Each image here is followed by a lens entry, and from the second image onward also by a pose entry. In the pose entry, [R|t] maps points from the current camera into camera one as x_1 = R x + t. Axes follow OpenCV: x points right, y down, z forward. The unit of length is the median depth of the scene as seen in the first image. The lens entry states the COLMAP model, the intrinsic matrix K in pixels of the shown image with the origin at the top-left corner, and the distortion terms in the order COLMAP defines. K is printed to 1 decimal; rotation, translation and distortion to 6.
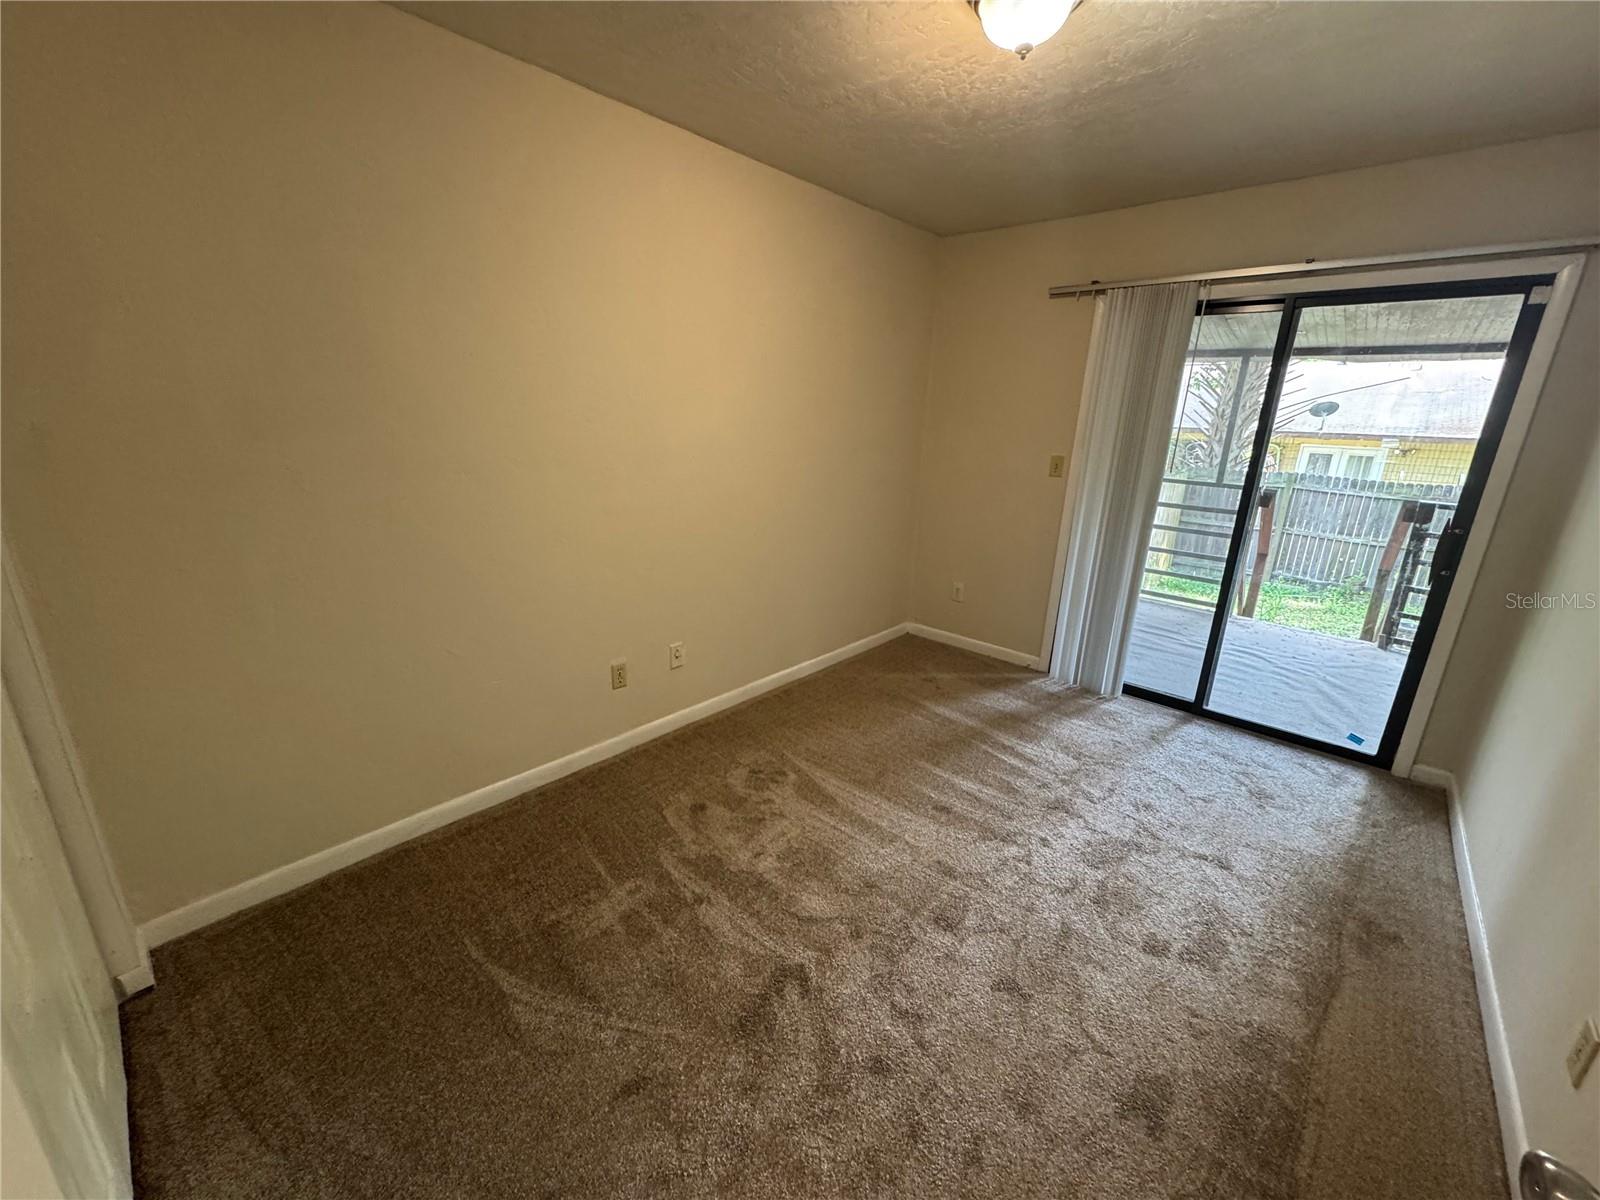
lens RADIAL K [[633.8, 0, 804.8], [0, 633.8, 599.6], [0, 0, 1]] dist [0.003250, 0.000064]
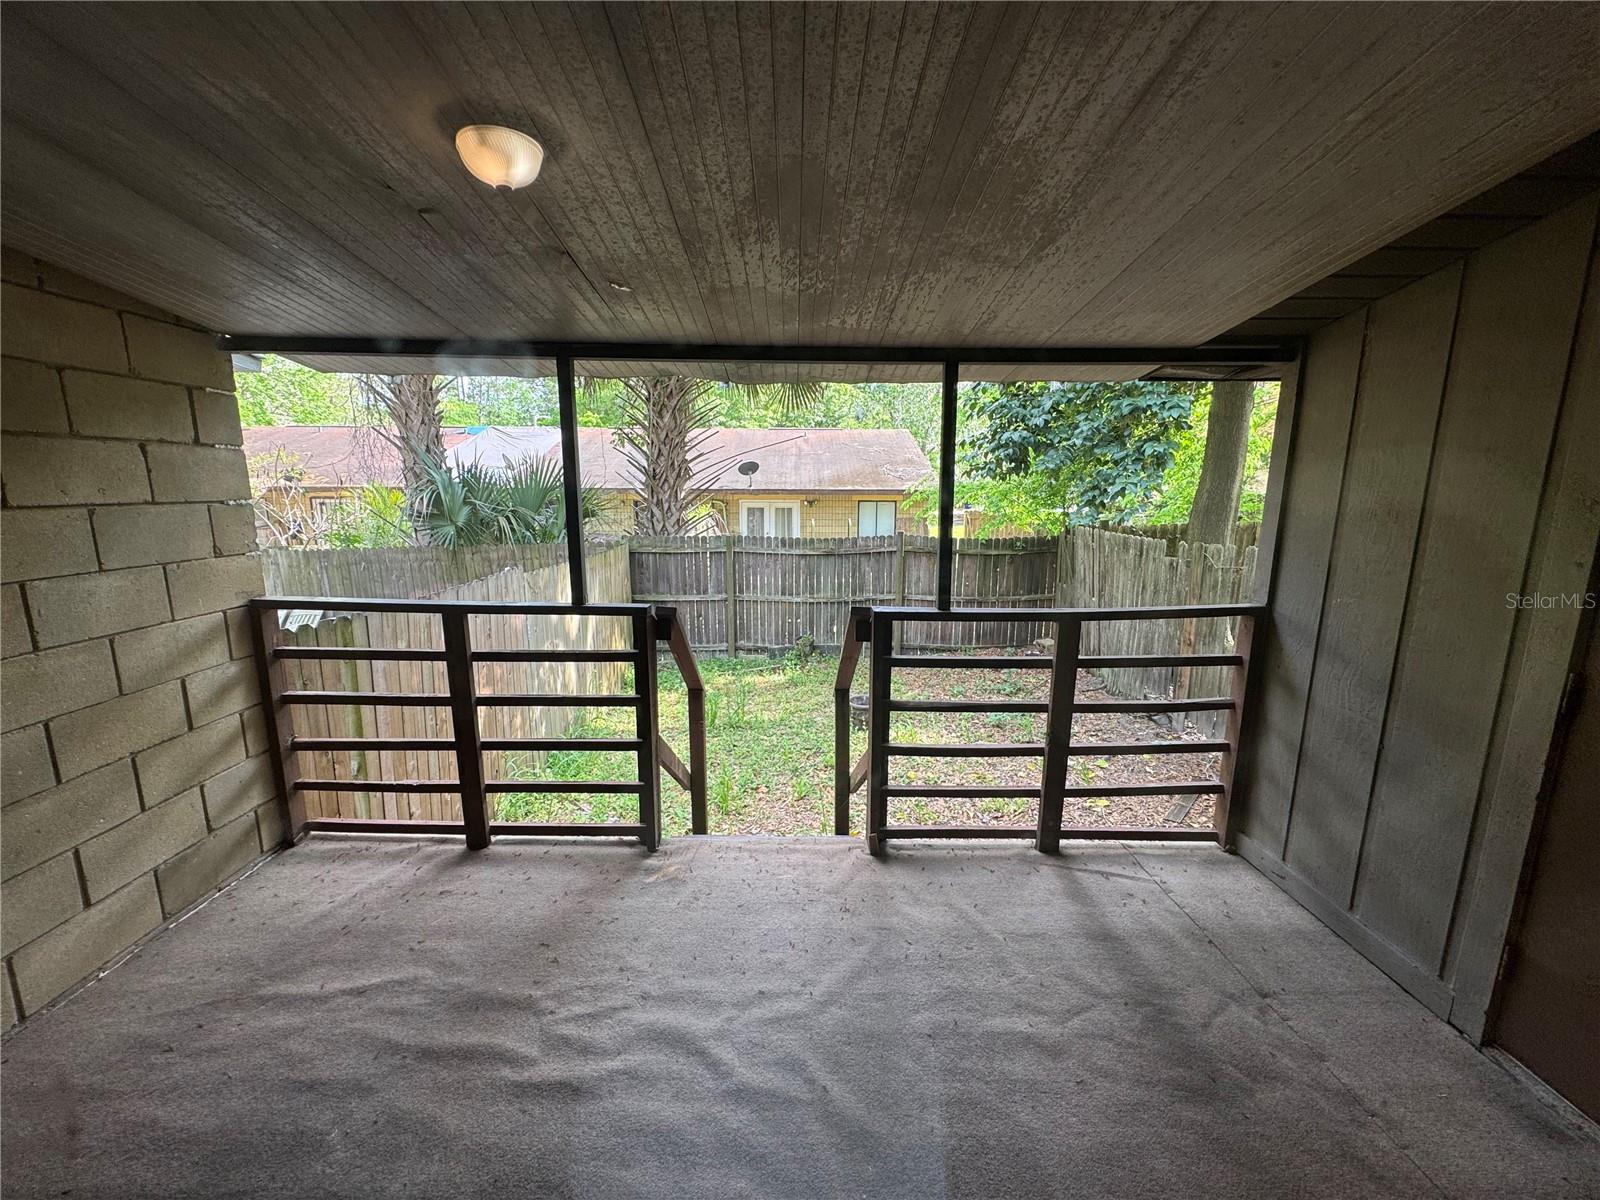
lens RADIAL K [[633.8, 0, 799.5], [0, 633.8, 598.7], [0, 0, 1]] dist [0.003250, 0.000064]
pose [[0.742422, -0.145778, 0.653879, 0.230780], [0.207060, 0.978180, -0.017020, -0.073368], [-0.637130, 0.148028, 0.756408, 0.258056]]
